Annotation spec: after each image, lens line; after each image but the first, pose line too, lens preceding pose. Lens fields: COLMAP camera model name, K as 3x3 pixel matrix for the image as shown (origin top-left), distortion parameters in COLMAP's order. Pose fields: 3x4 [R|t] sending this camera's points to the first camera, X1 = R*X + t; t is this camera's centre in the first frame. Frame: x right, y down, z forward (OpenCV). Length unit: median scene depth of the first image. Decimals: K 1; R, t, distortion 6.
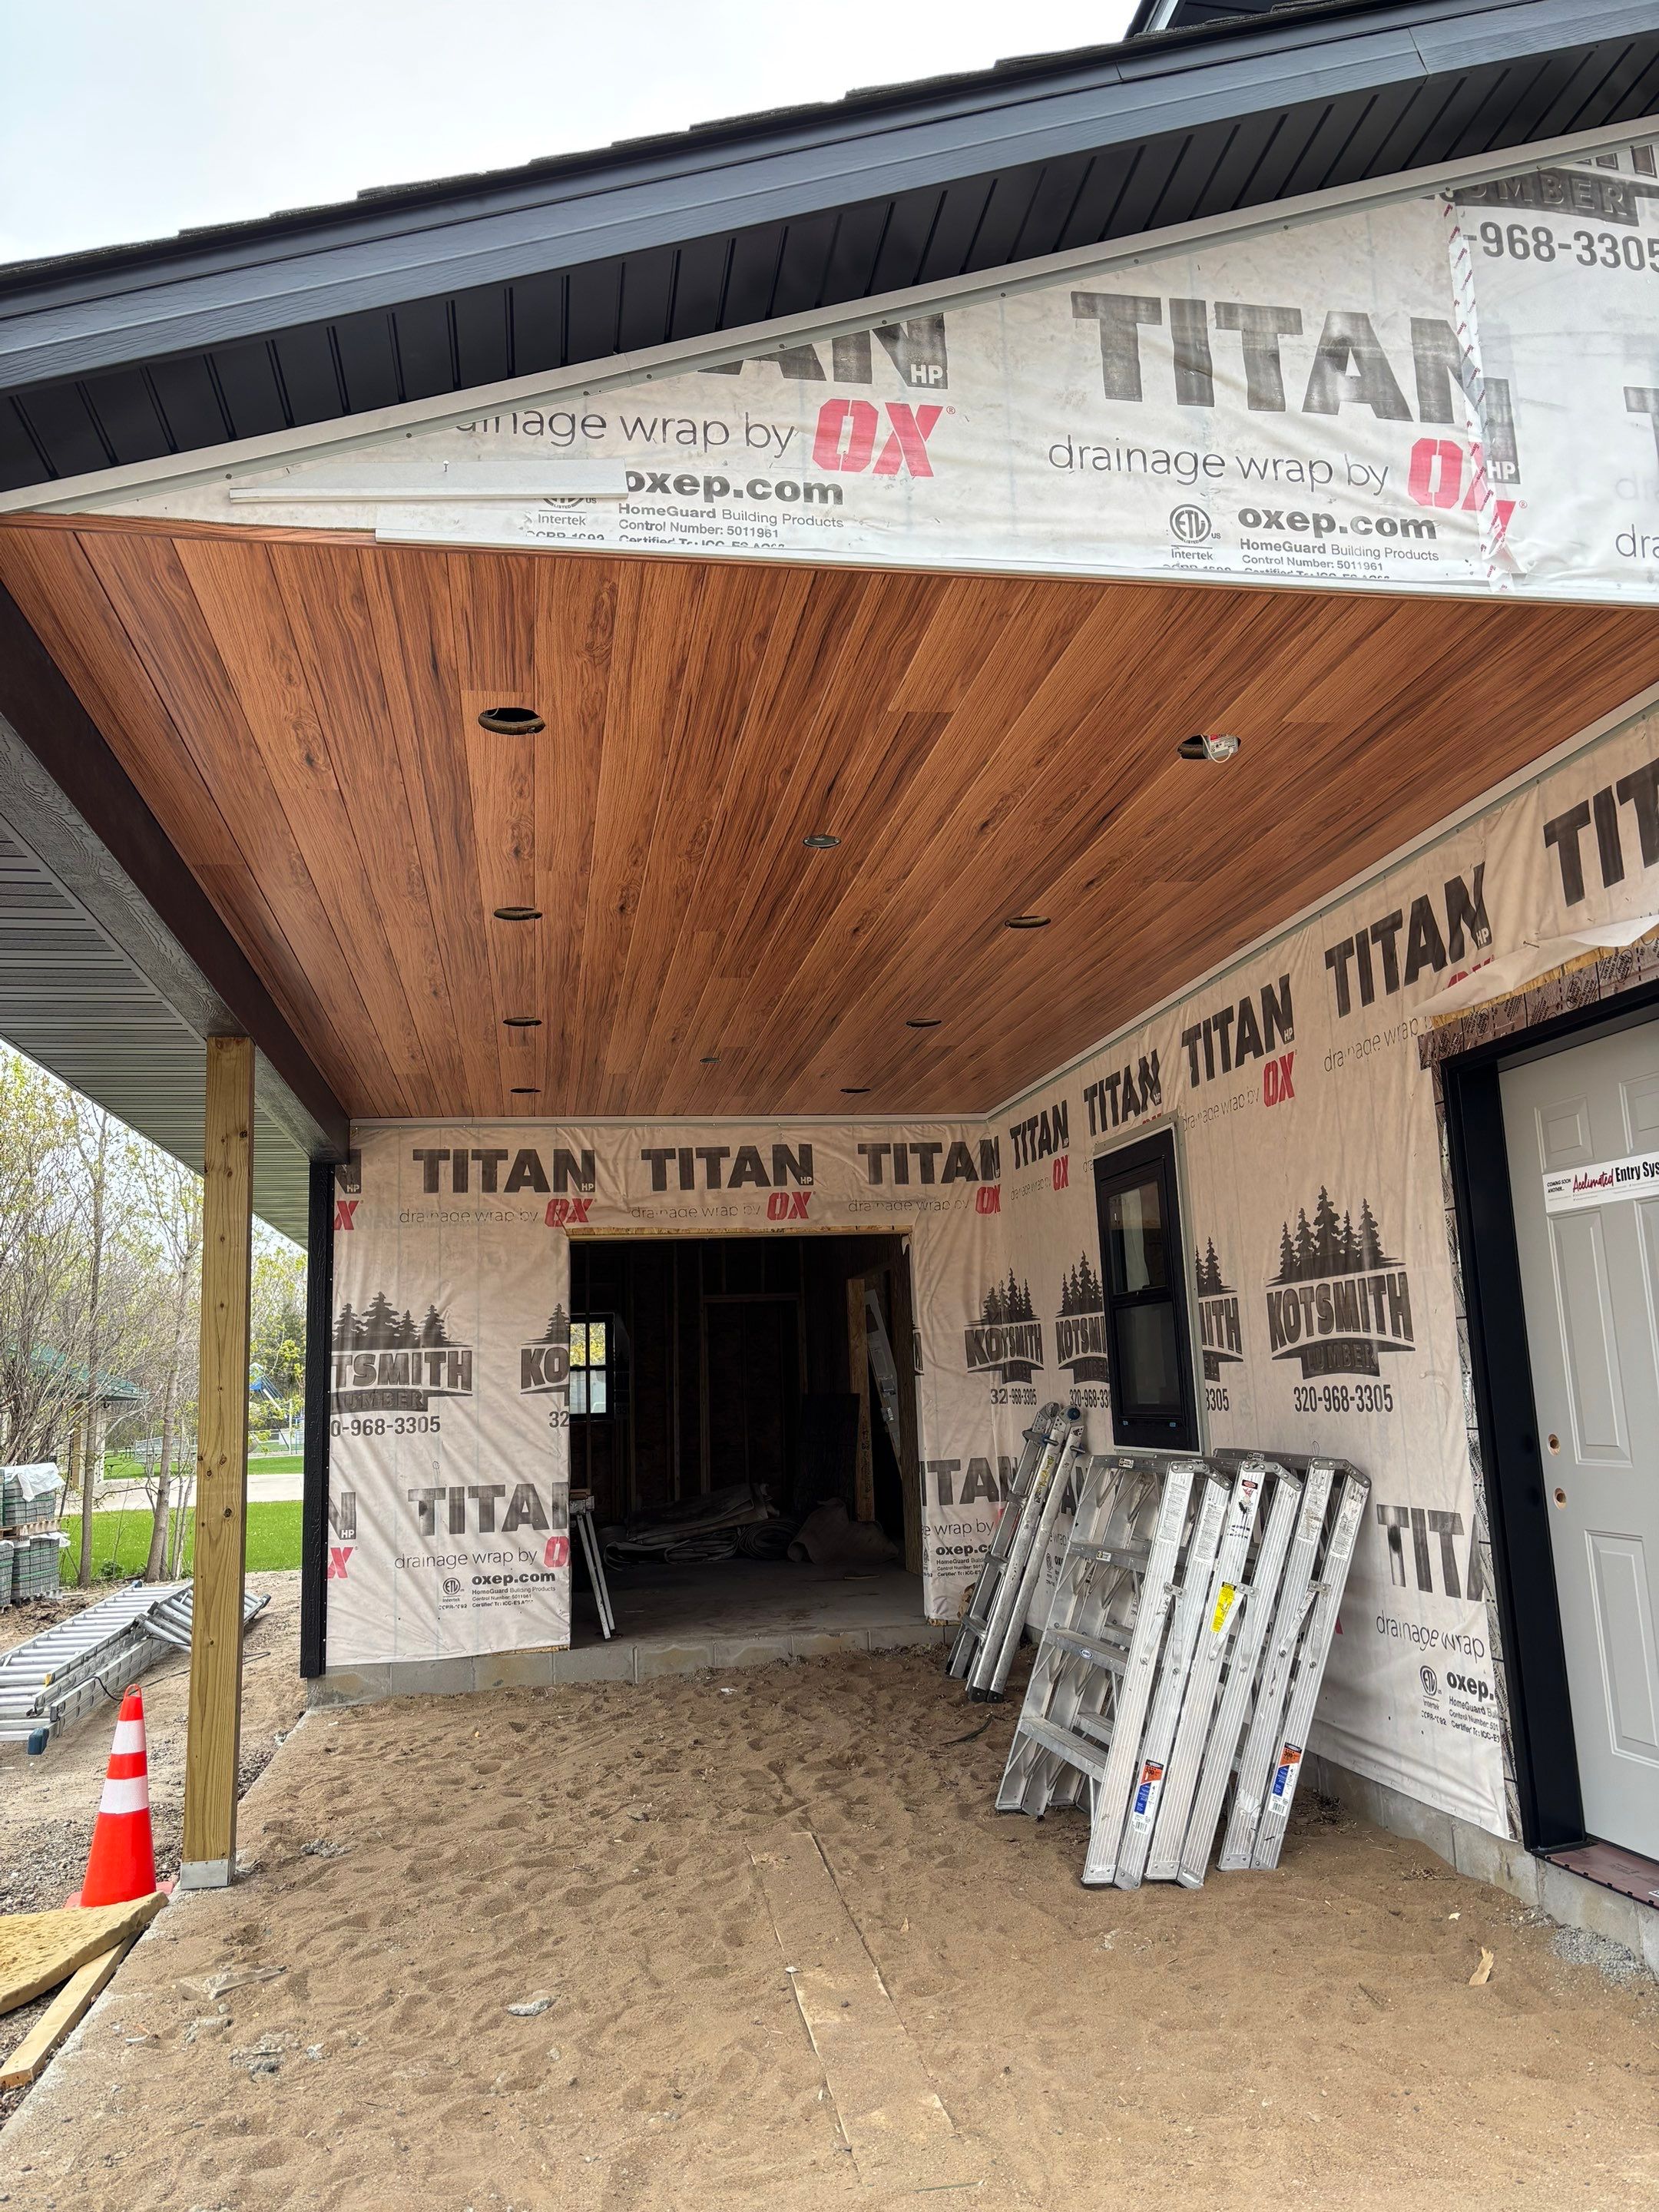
lens RADIAL K [[1669.9, 0, 829.5], [0, 1669.9, 1106.0], [0, 0, 1]] dist [0.070336, -0.075652]
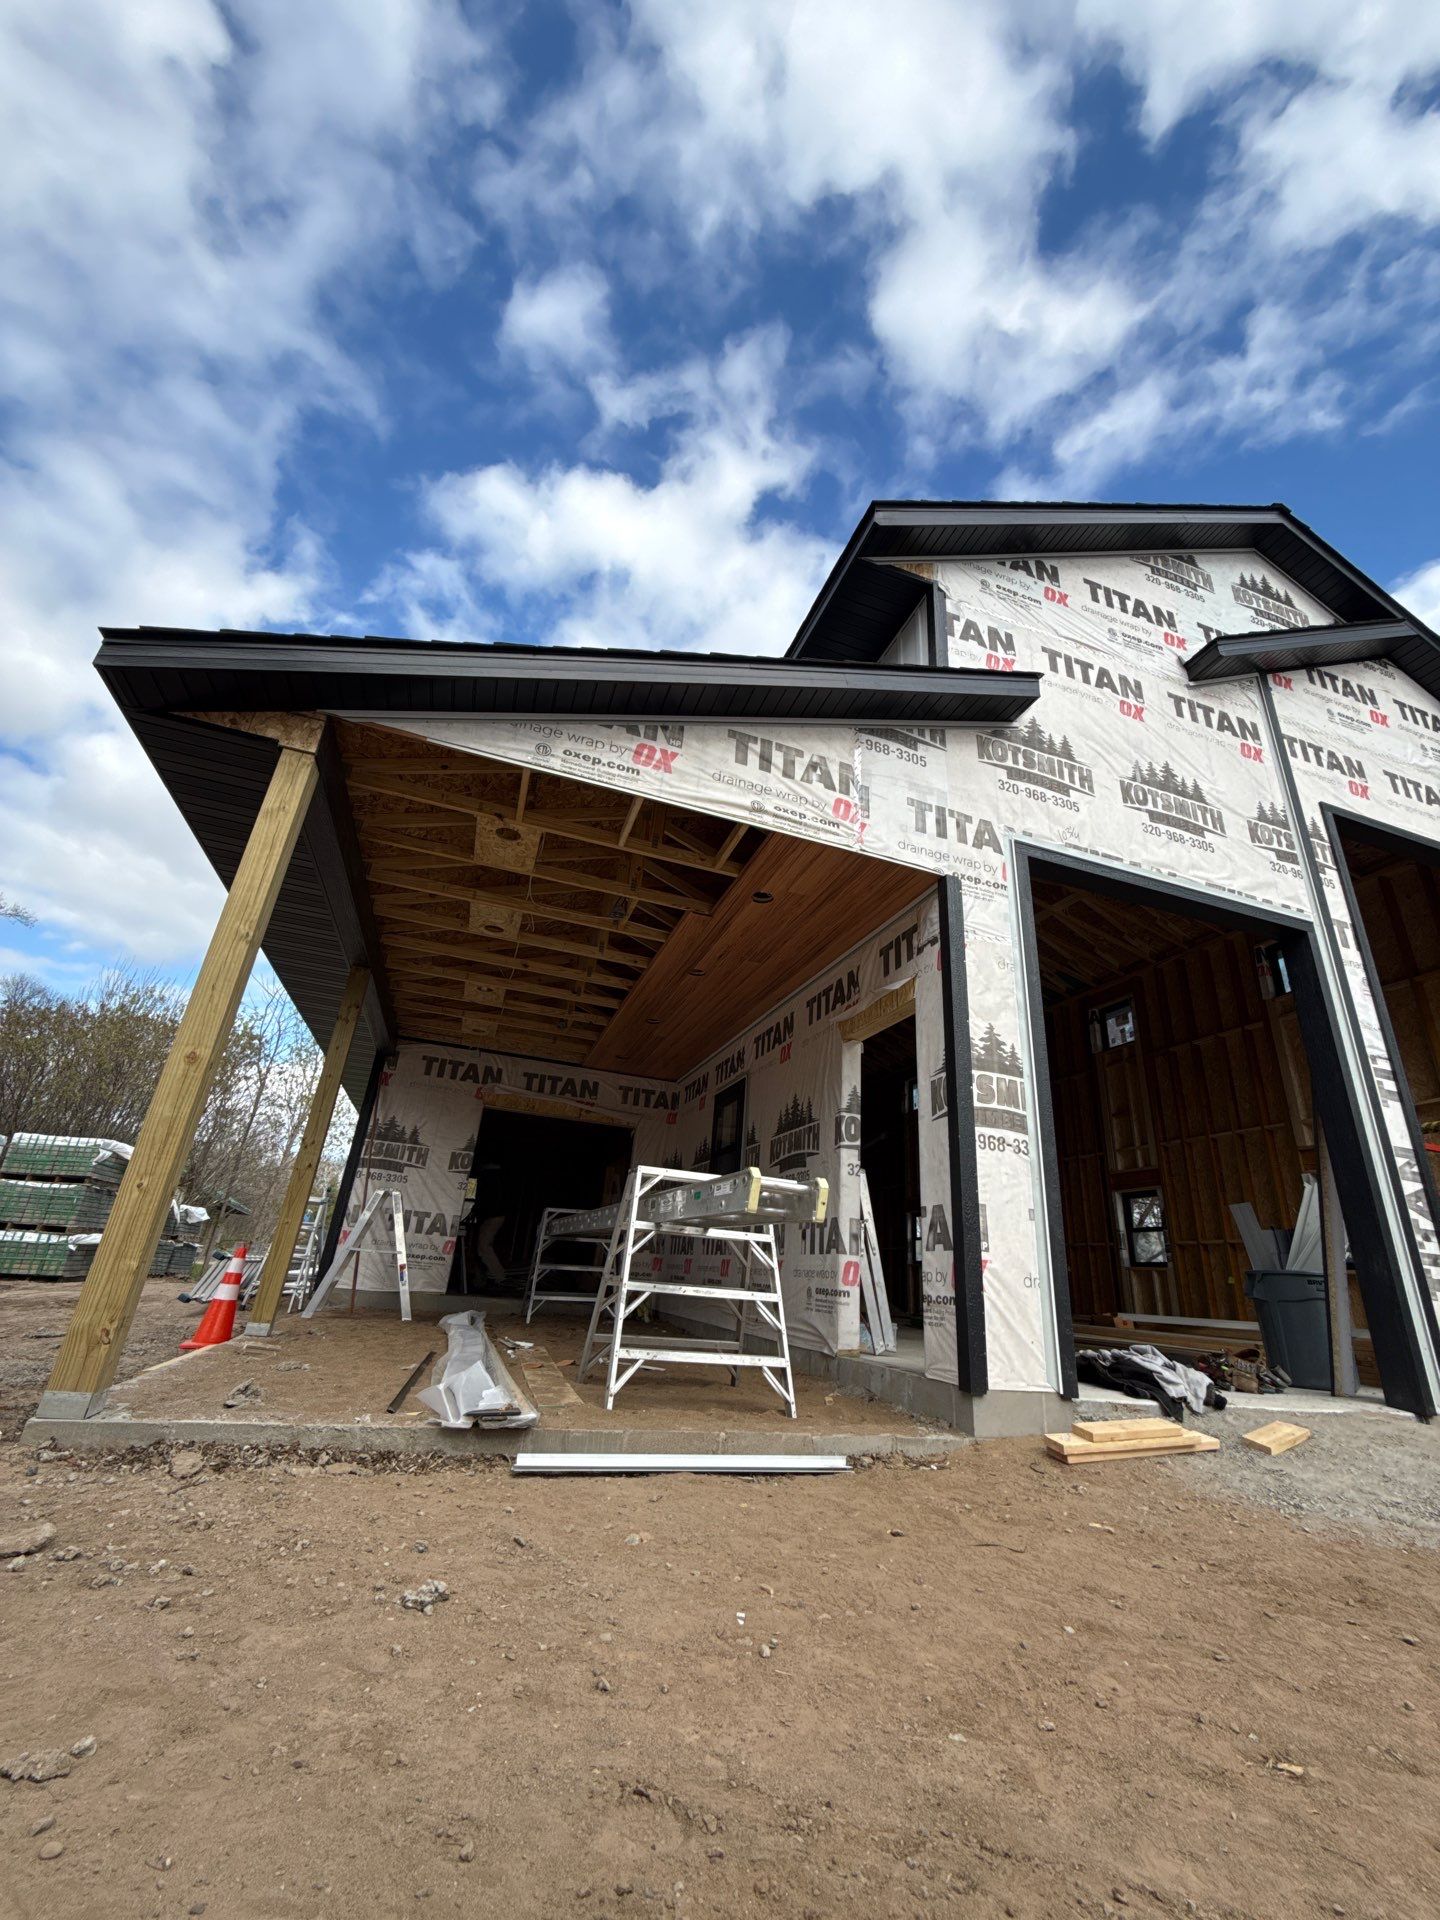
lens RADIAL K [[761.8, 0, 720.0], [0, 761.8, 960.0], [0, 0, 1]] dist [0.002041, -0.000902]
pose [[0.981510, 0.165722, 0.095780, 0.055804], [-0.140110, 0.962963, -0.230371, 0.179865], [-0.130410, 0.212692, 0.968378, -0.169257]]
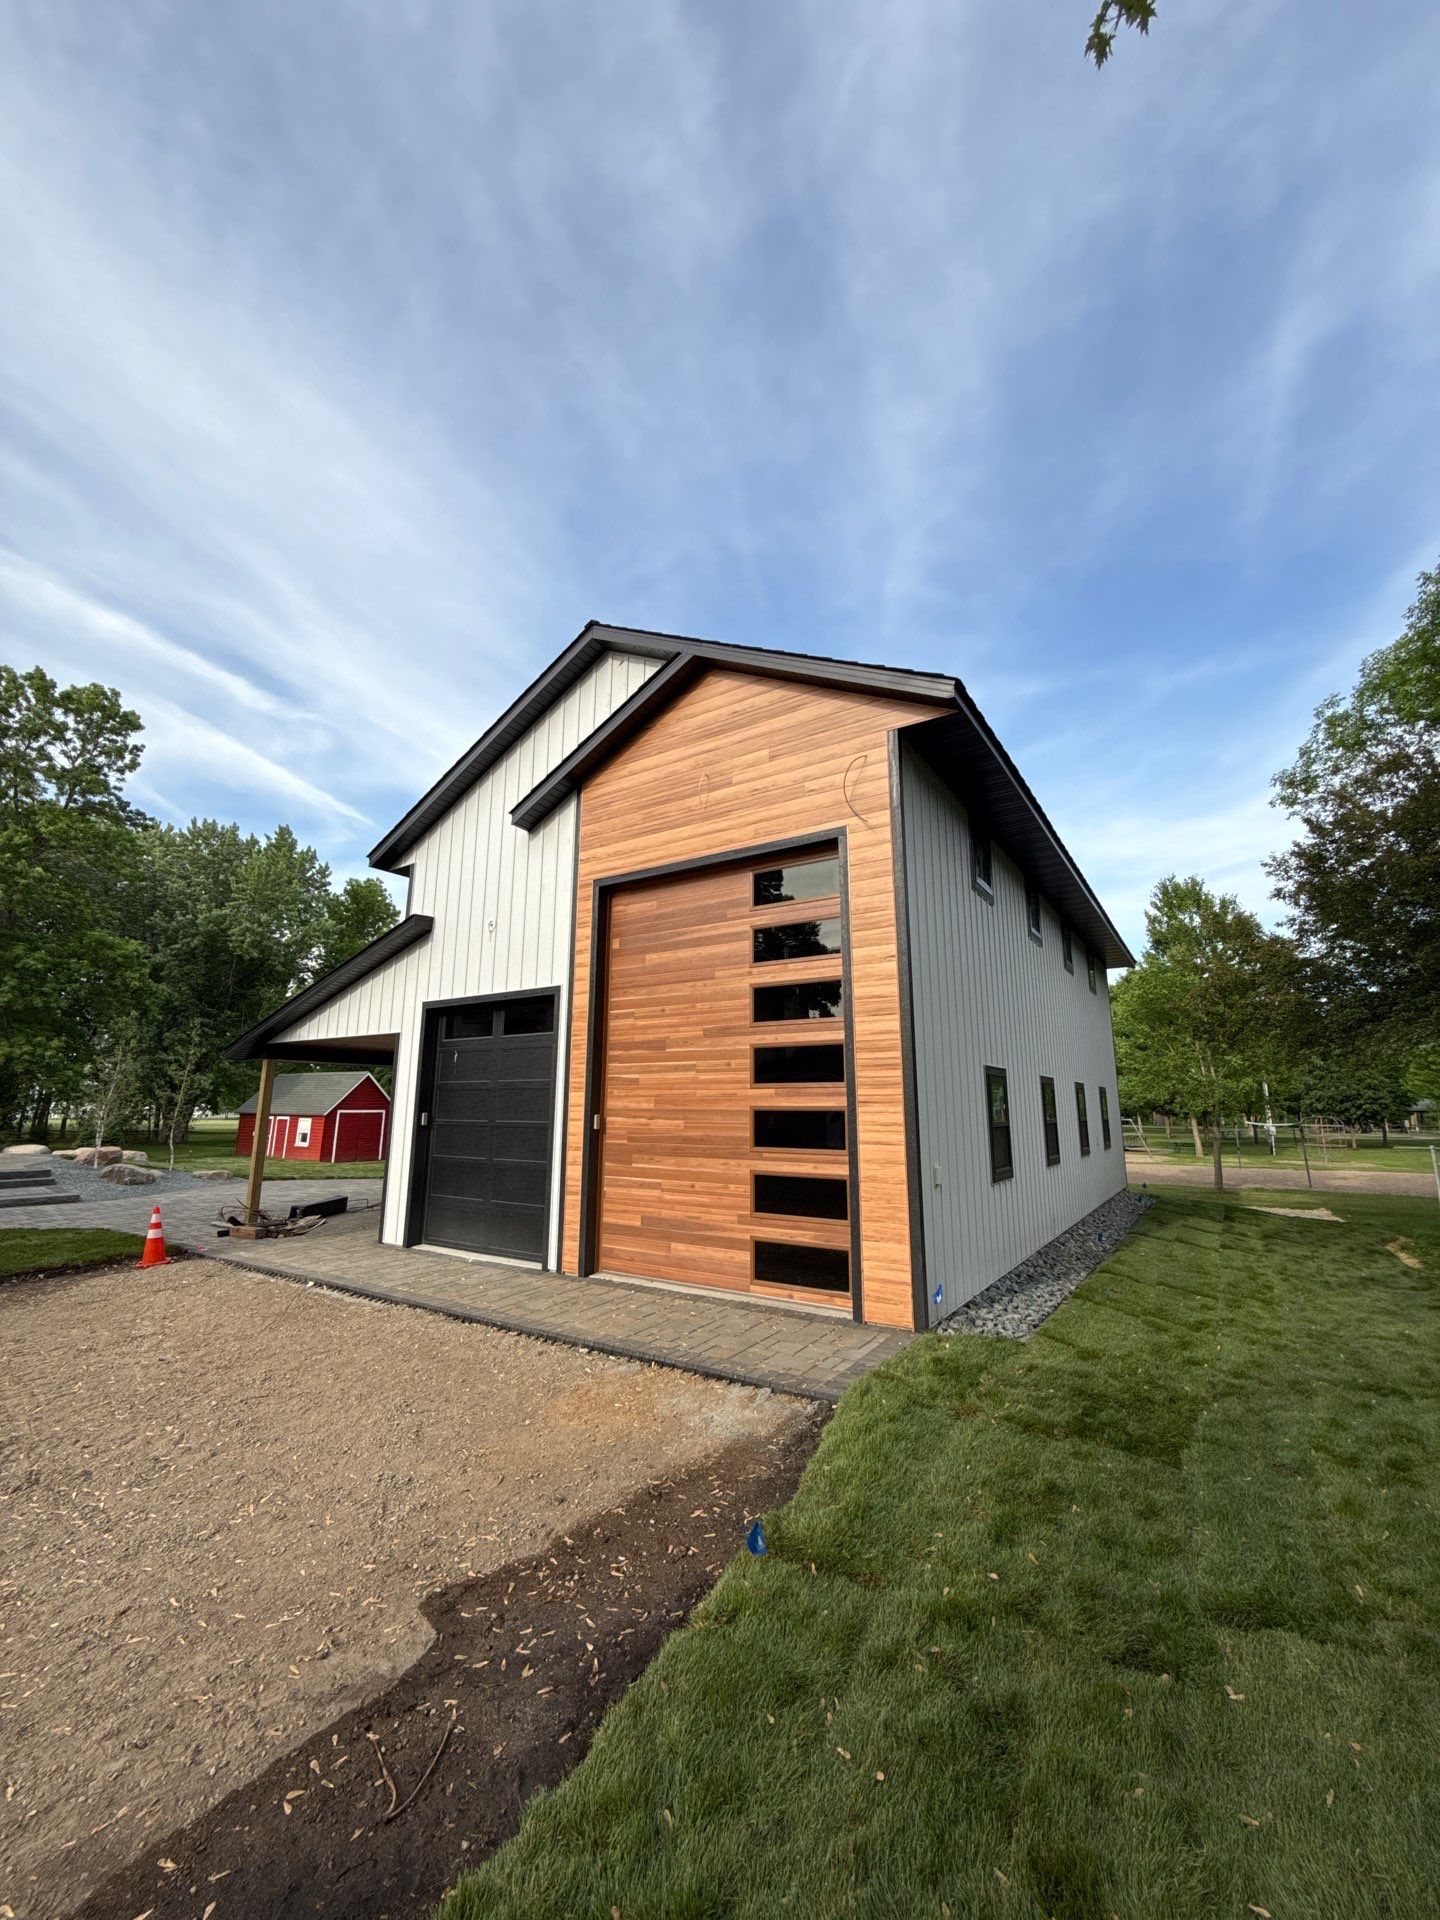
lens RADIAL K [[761.8, 0, 720.0], [0, 761.8, 960.0], [0, 0, 1]] dist [0.002041, -0.000902]
pose [[0.729745, -0.094062, -0.677218, 3.038310], [0.083644, 0.995333, -0.048114, -0.283123], [0.678584, -0.021535, 0.734207, -0.275571]]
